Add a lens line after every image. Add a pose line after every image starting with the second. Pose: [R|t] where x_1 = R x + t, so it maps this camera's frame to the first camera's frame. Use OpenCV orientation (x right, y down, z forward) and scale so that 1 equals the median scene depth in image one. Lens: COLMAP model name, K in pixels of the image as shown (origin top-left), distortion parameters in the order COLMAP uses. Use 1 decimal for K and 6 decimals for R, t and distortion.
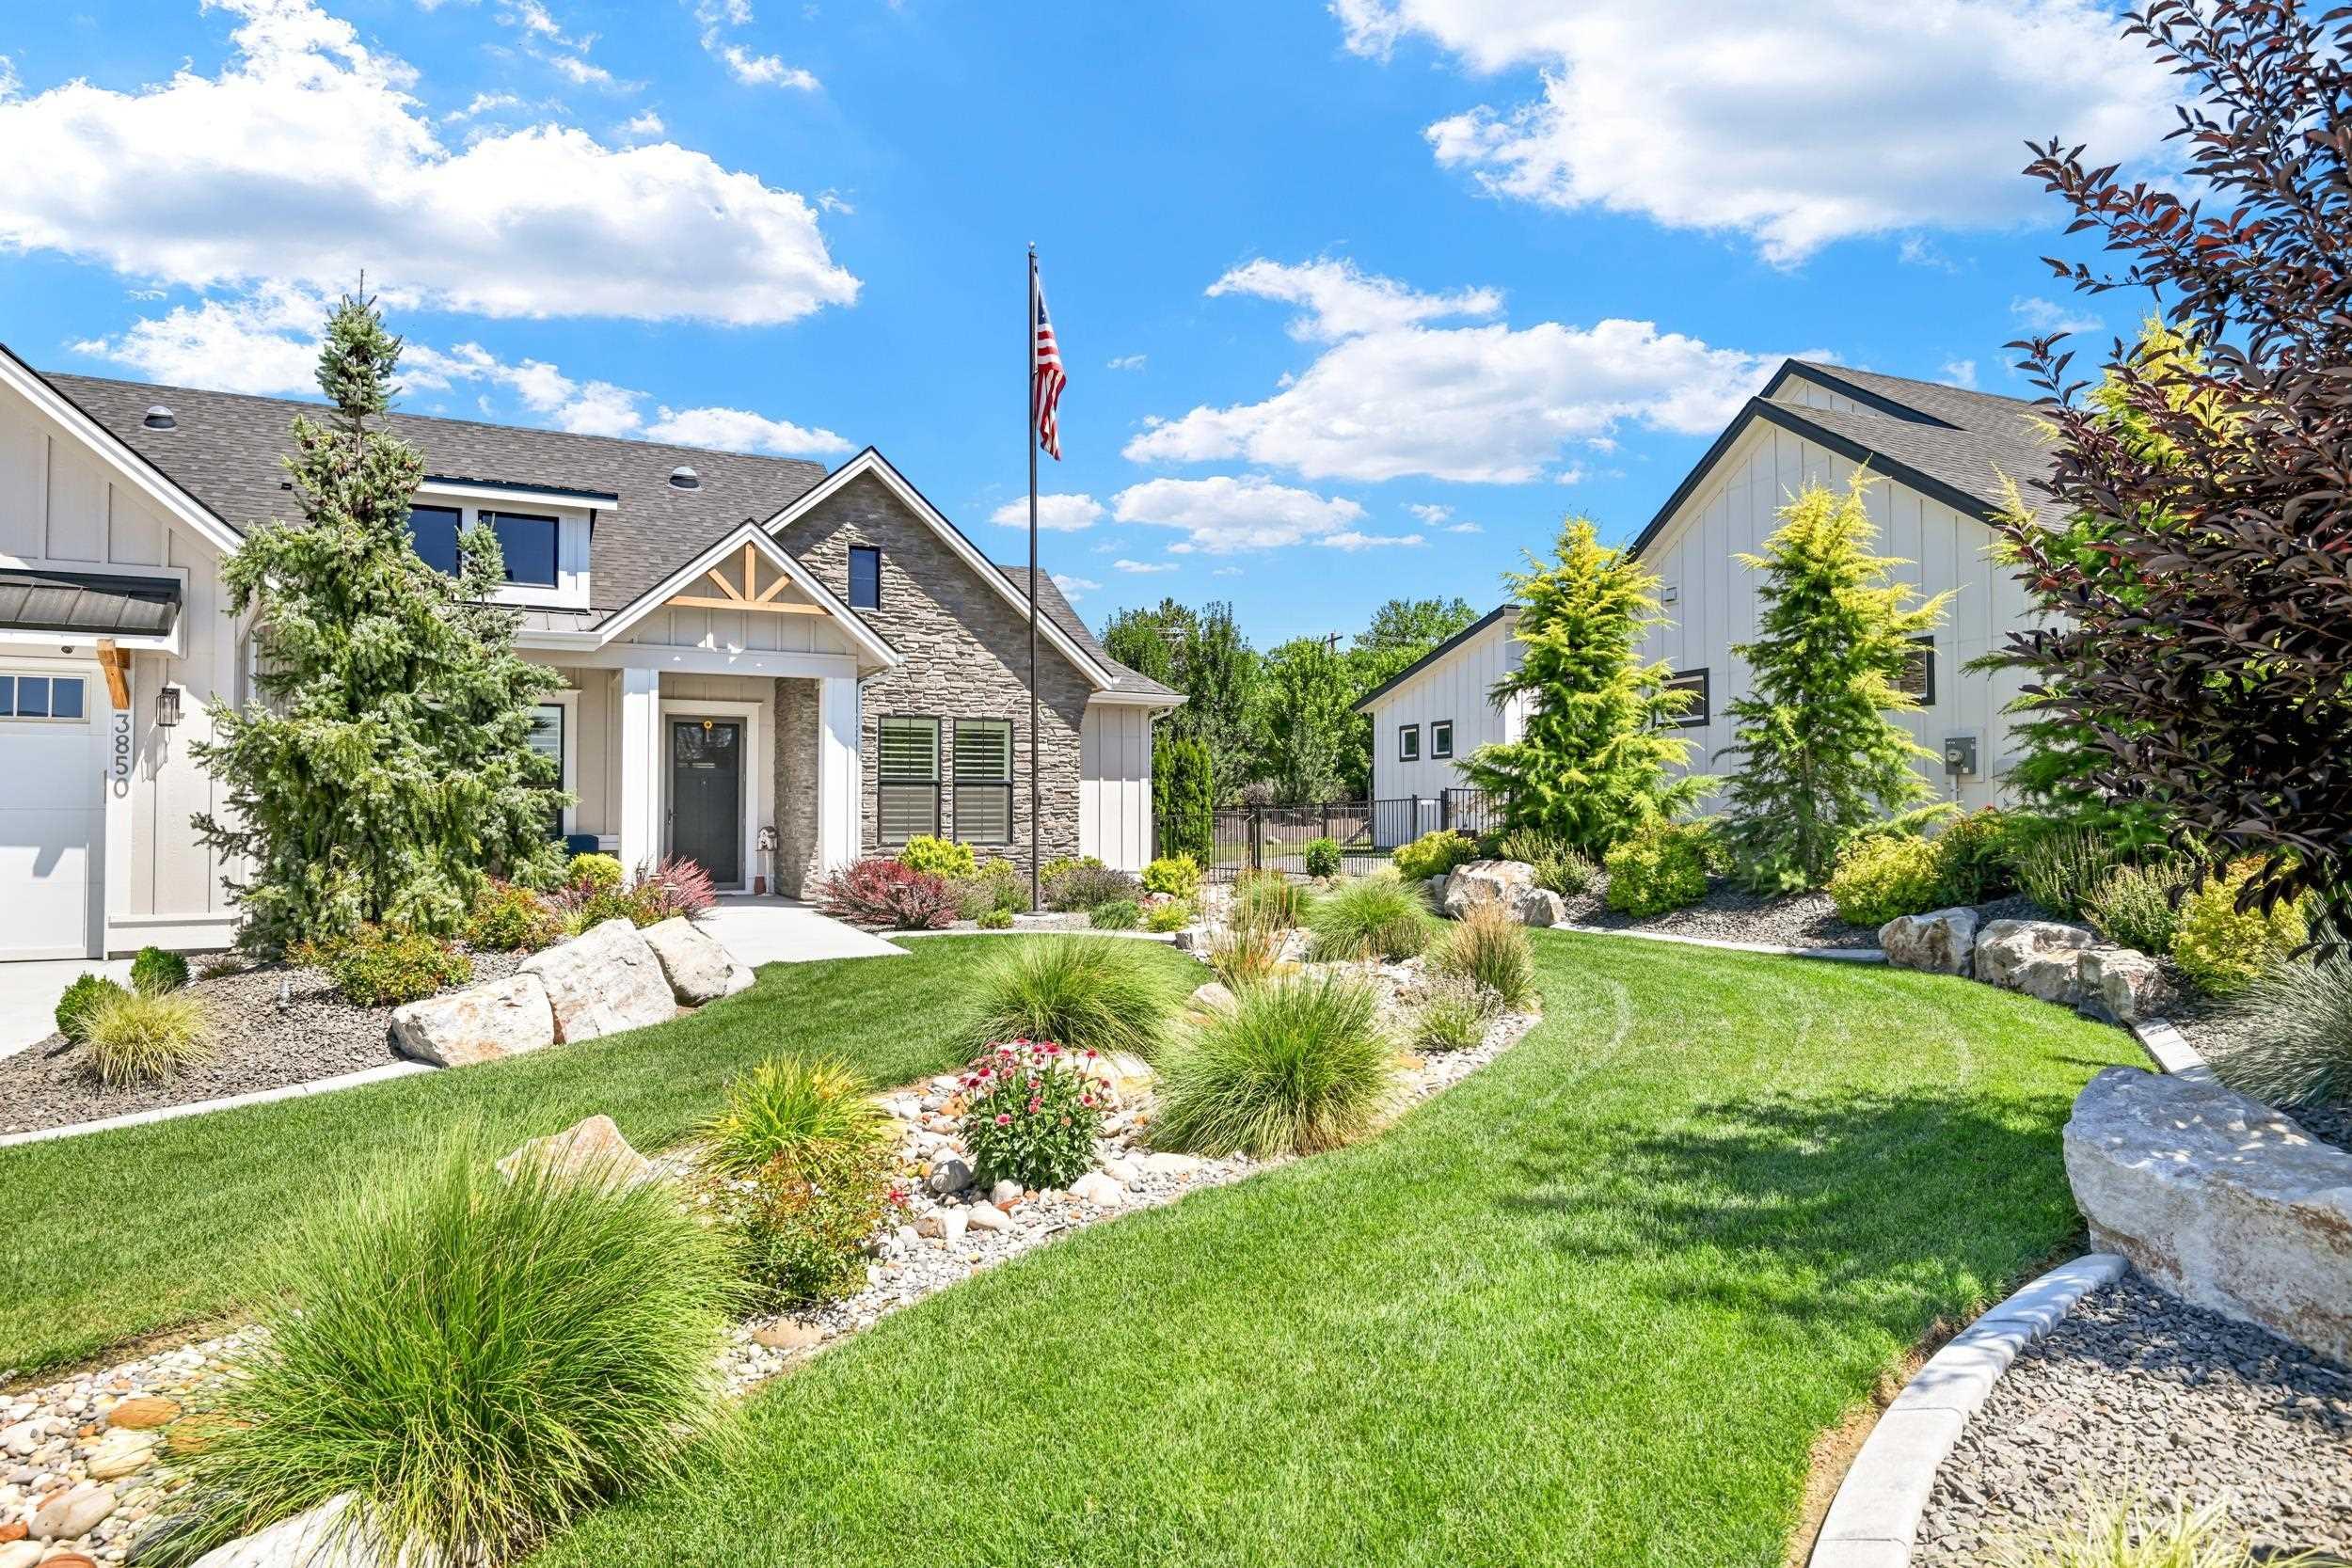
lens RADIAL K [[1351.7, 0, 1178.8], [0, 1351.7, 786.8], [0, 0, 1]] dist [-0.003450, 0.001297]
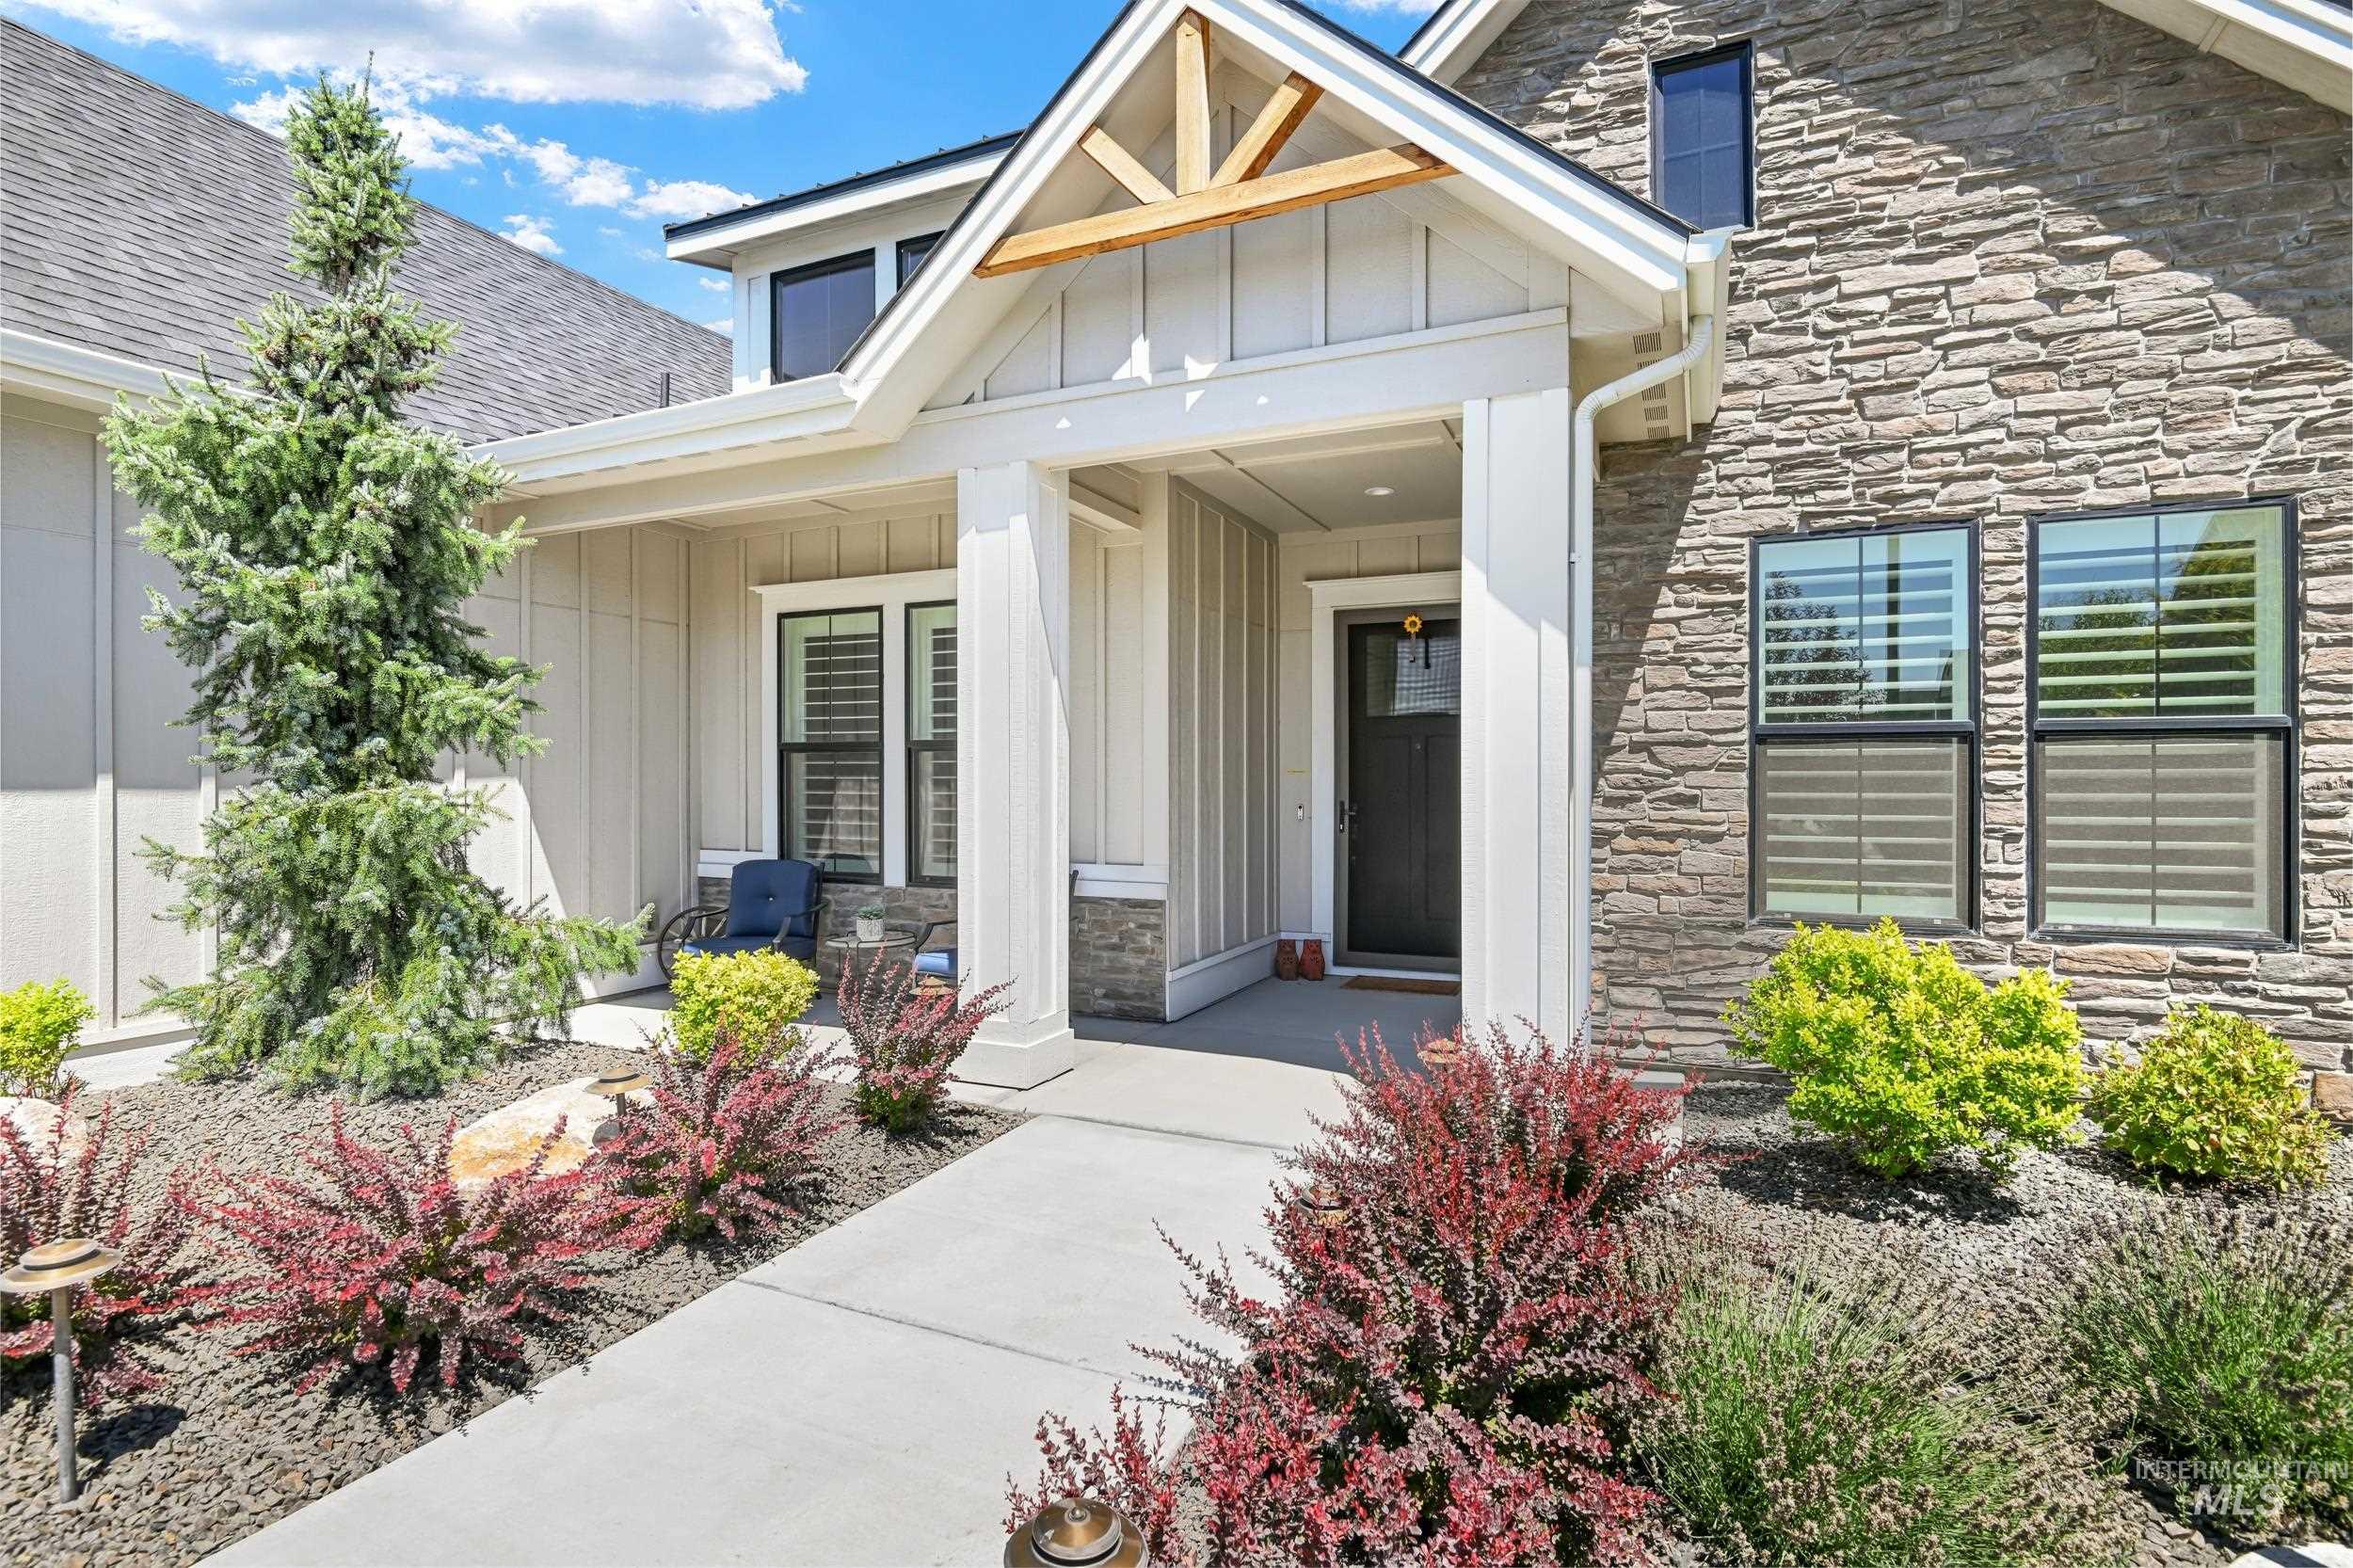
lens RADIAL K [[1149.0, 0, 1171.7], [0, 1149.0, 785.5], [0, 0, 1]] dist [-0.017912, -0.001111]
pose [[0.610671, 0.004513, -0.791871, -0.083617], [0.019050, 0.999611, 0.020388, 0.000610], [0.791655, -0.027536, 0.610348, 0.702133]]
